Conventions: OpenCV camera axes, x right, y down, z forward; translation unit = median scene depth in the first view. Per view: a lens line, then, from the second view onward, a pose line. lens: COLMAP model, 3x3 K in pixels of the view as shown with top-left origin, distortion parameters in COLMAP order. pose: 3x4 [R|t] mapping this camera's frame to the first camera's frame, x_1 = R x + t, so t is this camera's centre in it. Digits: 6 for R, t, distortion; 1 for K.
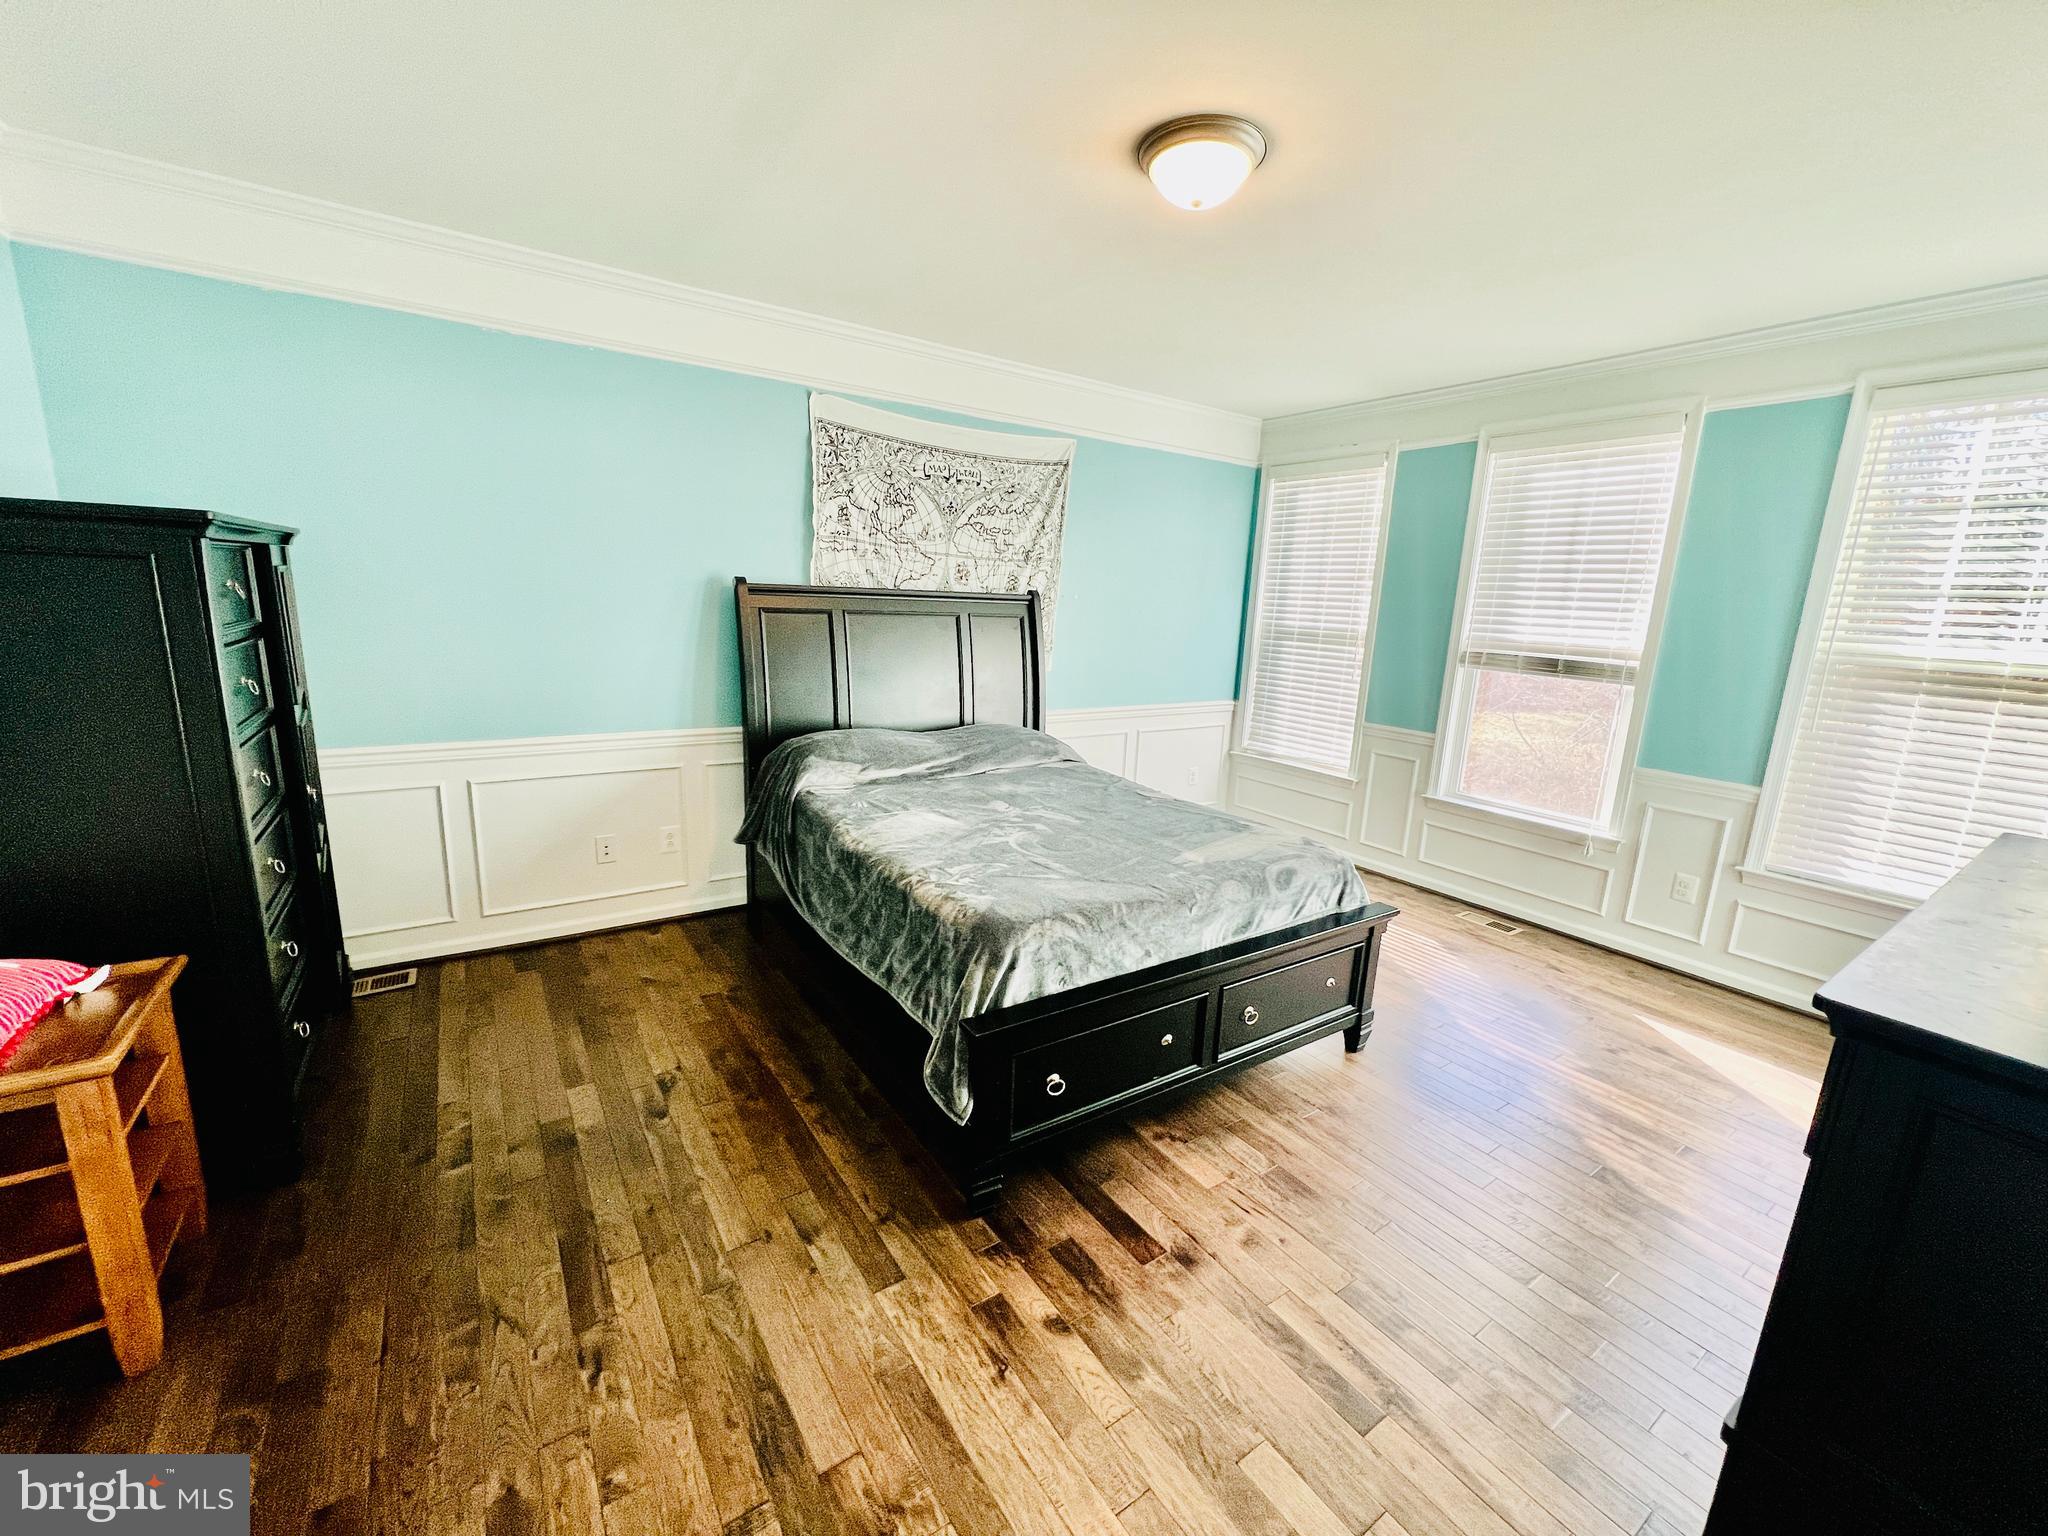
lens RADIAL K [[821.9, 0, 1016.8], [0, 821.9, 767.7], [0, 0, 1]] dist [-0.003422, -0.000084]
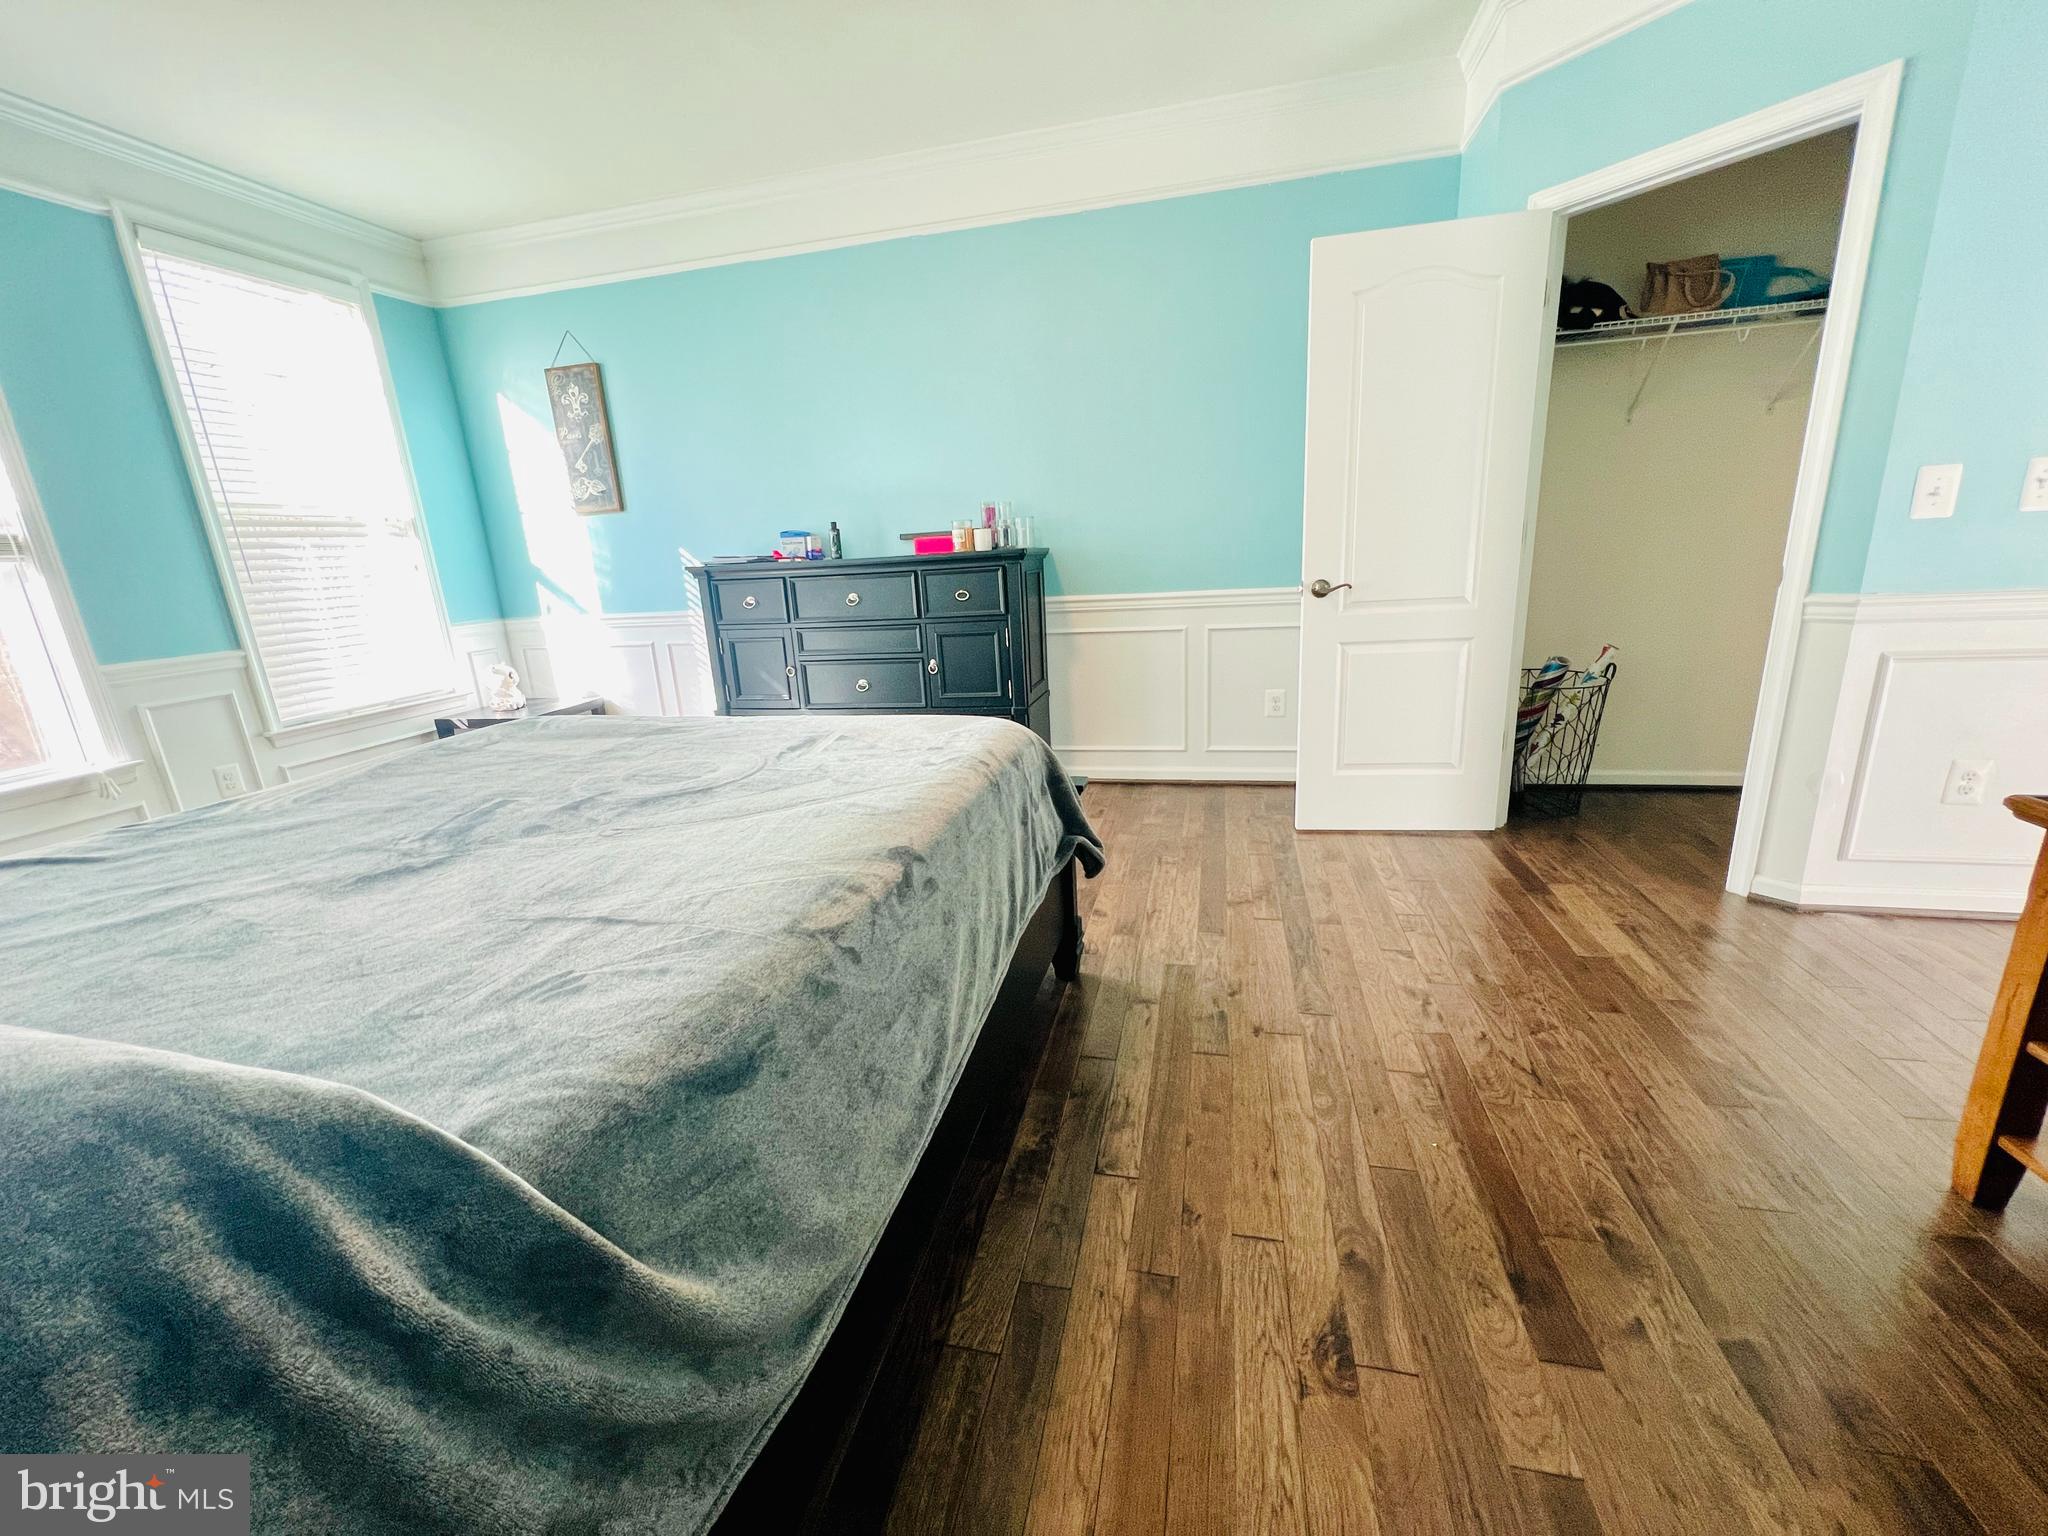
lens RADIAL K [[821.9, 0, 1020.1], [0, 821.9, 767.8], [0, 0, 1]] dist [-0.003422, -0.000084]
pose [[-0.680189, -0.193807, 0.706952, -0.639719], [0.179258, 0.891159, 0.416777, -0.132047], [-0.710781, 0.410214, -0.571415, 1.413149]]
